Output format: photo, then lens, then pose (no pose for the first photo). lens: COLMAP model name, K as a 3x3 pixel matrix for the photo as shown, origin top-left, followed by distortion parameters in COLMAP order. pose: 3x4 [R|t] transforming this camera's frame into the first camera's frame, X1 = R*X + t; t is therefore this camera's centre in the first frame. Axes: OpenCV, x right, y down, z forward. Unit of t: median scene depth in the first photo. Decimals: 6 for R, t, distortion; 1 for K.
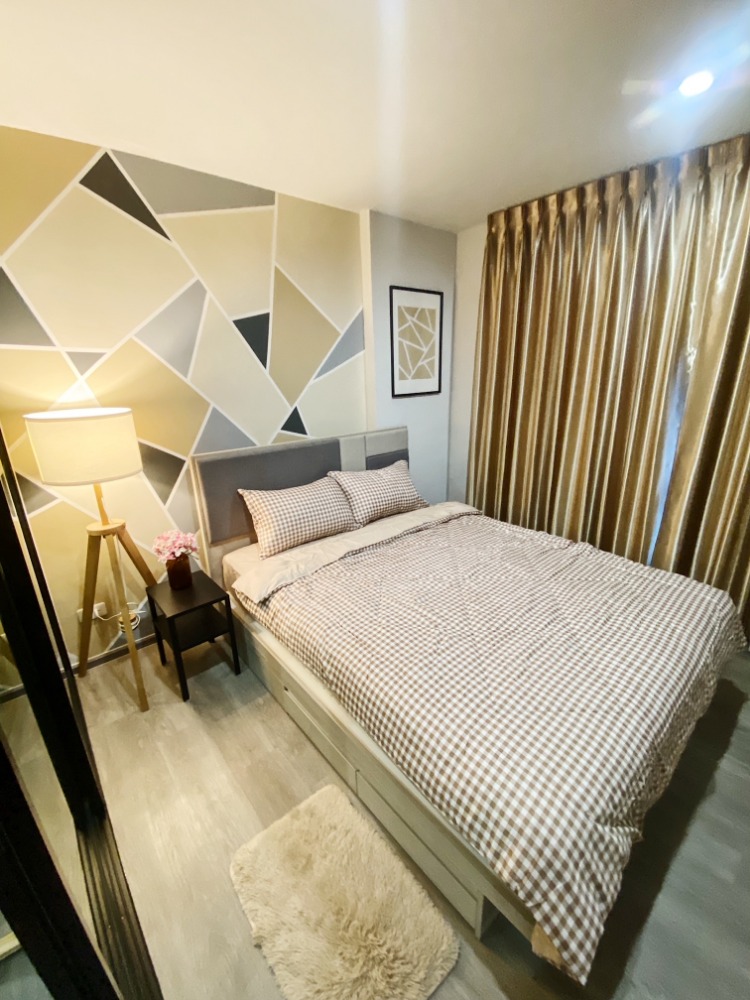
lens RADIAL K [[407.3, 0, 370.3], [0, 407.3, 501.0], [0, 0, 1]] dist [0.000012, -0.010611]
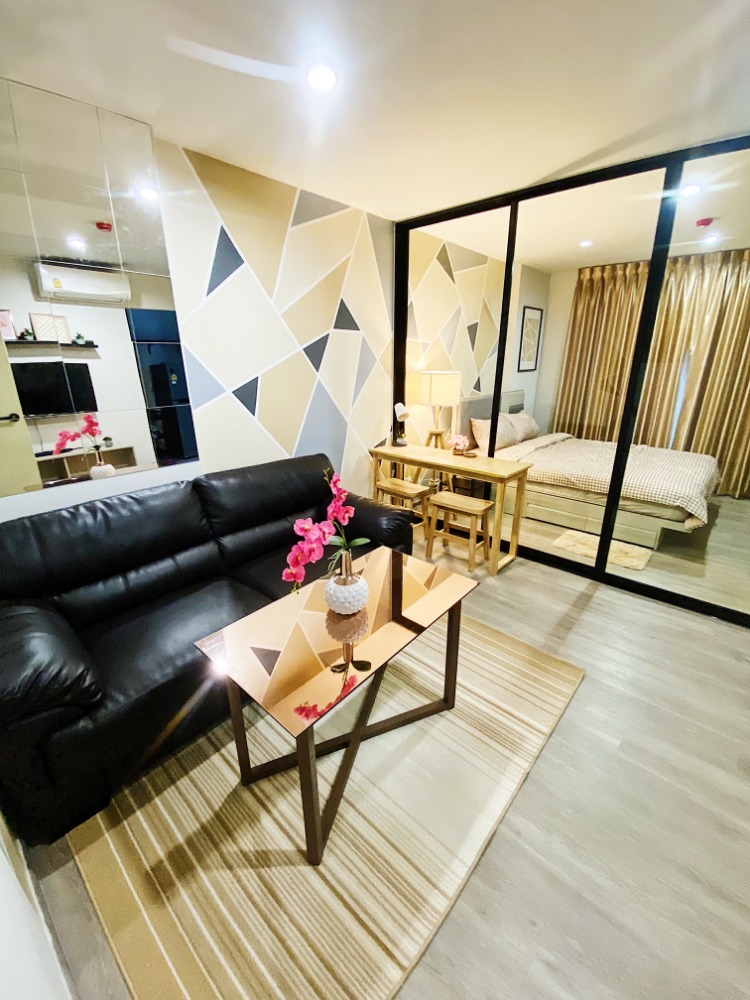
lens RADIAL K [[407.3, 0, 375.2], [0, 407.3, 499.8], [0, 0, 1]] dist [0.000012, -0.010611]
pose [[0.989054, -0.028589, 0.144757, -1.015700], [0.023516, 0.999052, 0.036632, 0.255460], [-0.145667, -0.032827, 0.988789, -0.766802]]
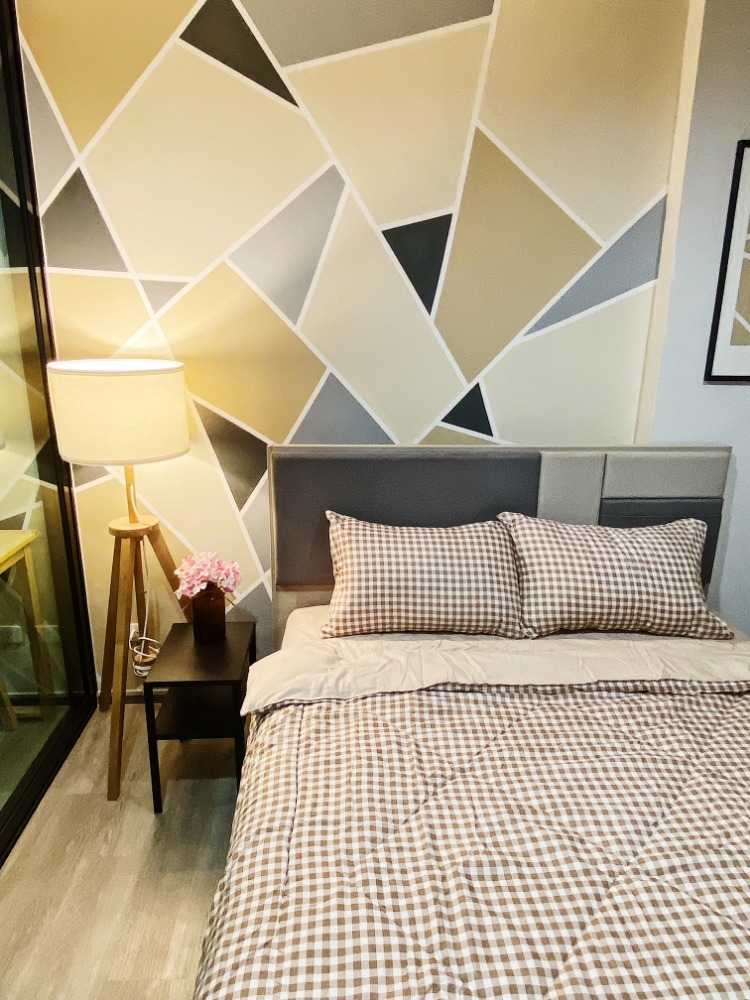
lens RADIAL K [[609.9, 0, 373.0], [0, 609.9, 495.2], [0, 0, 1]] dist [0.016584, -0.008998]
pose [[0.787440, 0.197498, -0.583895, 0.242795], [-0.215991, 0.975627, 0.038713, -0.097348], [0.577310, 0.095632, 0.810906, 0.302280]]
